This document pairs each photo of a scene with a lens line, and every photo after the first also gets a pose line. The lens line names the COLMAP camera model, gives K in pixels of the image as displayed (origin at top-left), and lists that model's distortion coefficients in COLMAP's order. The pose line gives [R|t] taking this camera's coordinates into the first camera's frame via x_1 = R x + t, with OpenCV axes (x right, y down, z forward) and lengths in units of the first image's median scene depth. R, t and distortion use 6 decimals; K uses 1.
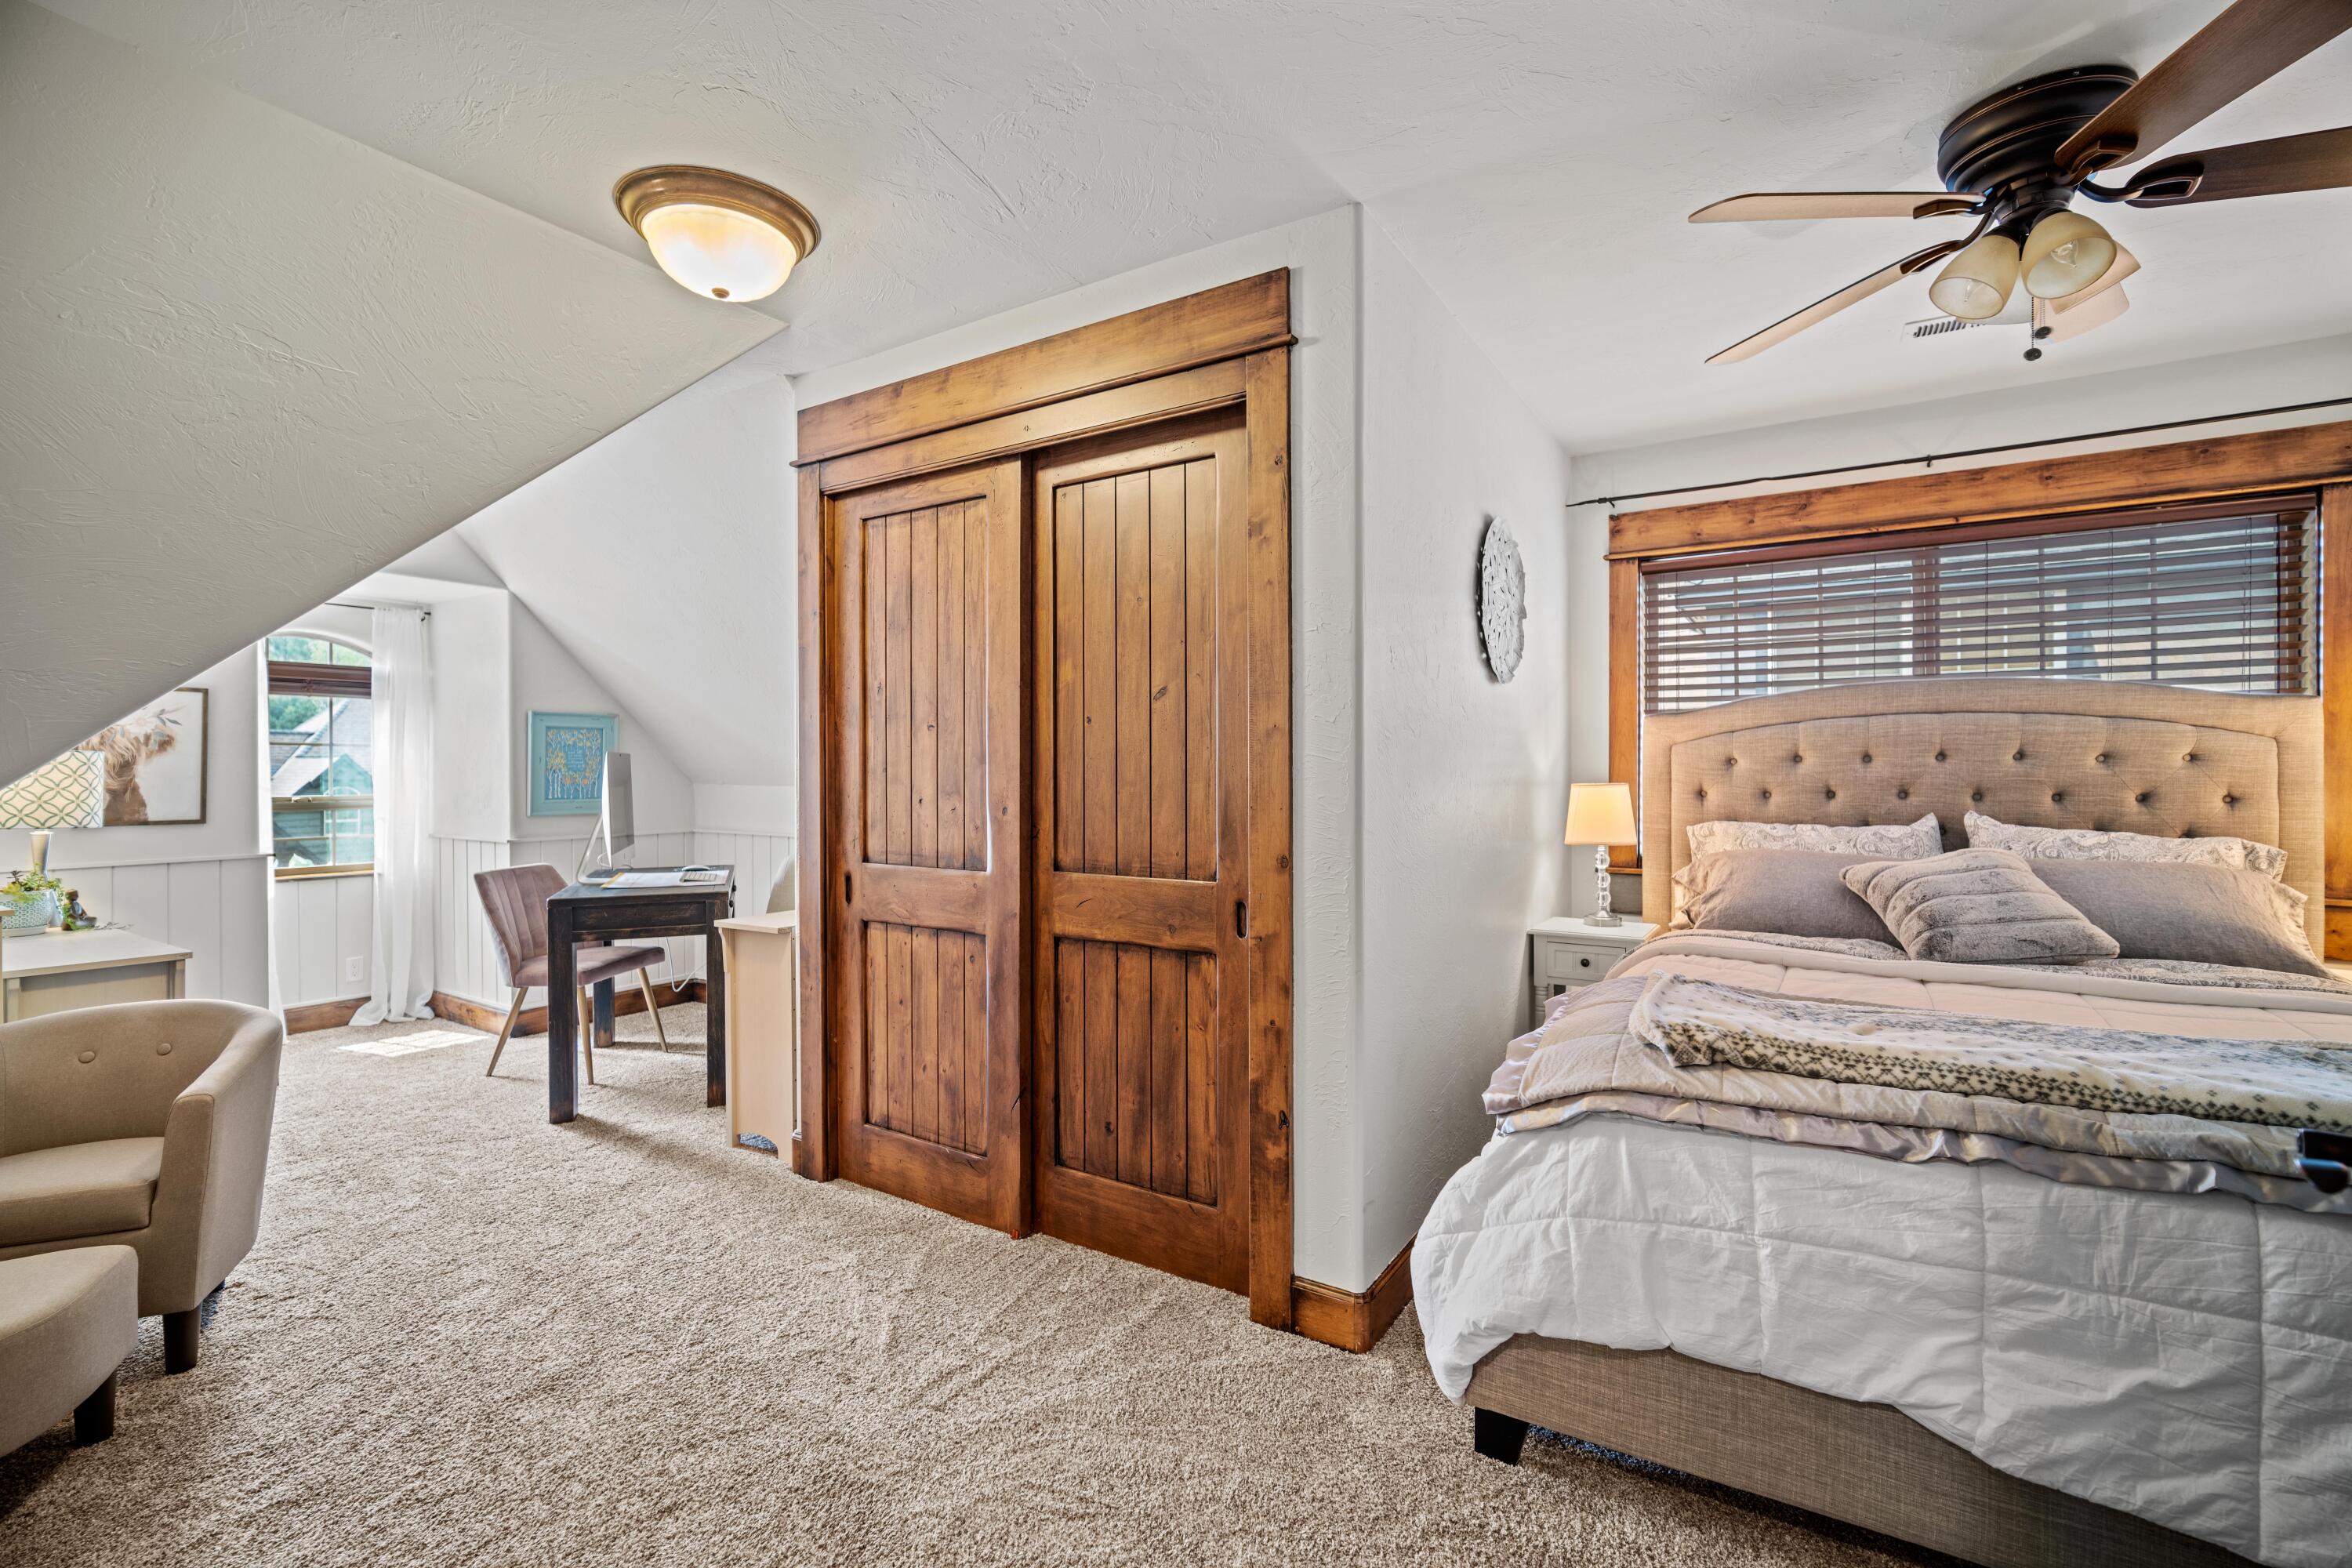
lens RADIAL K [[1036.5, 0, 1167.6], [0, 1036.5, 788.1], [0, 0, 1]] dist [-0.014007, 0.006815]
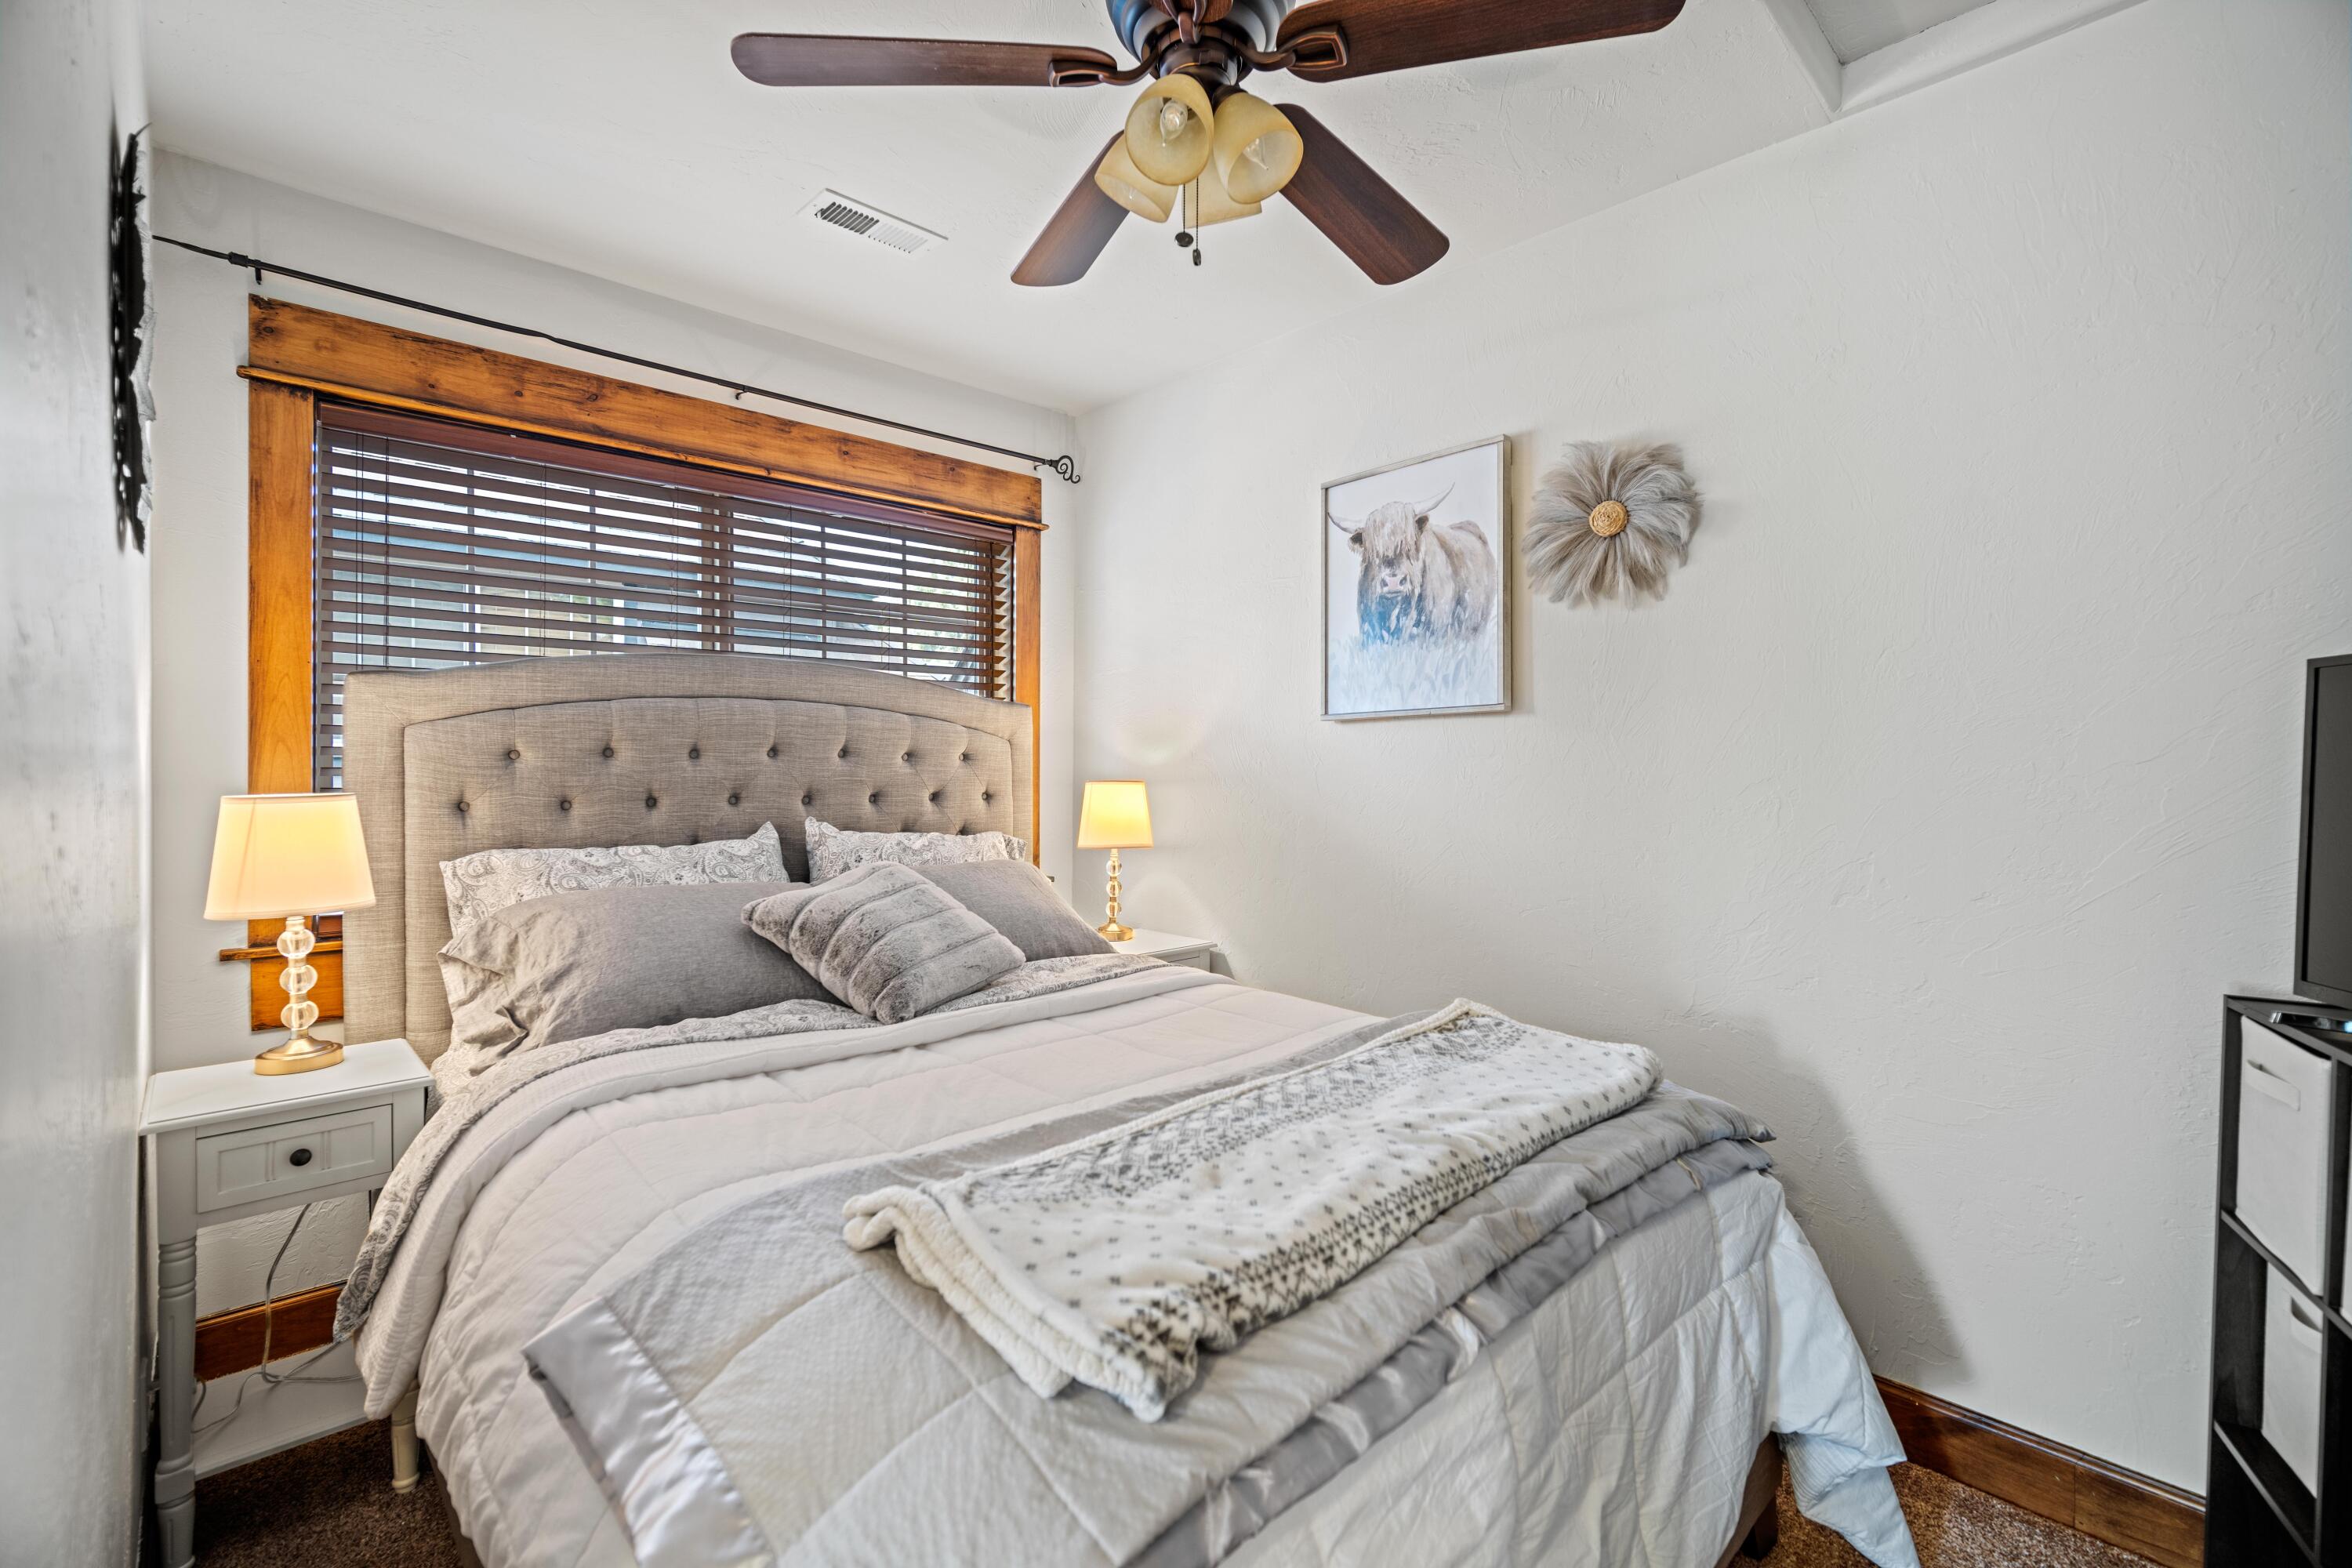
lens RADIAL K [[1027.0, 0, 1173.1], [0, 1027.0, 774.1], [0, 0, 1]] dist [-0.015420, 0.006274]
pose [[0.235591, -0.004398, 0.971842, 0.027911], [0.014537, 0.999894, 0.001001, -0.008760], [-0.971744, 0.013892, 0.235630, 0.461864]]
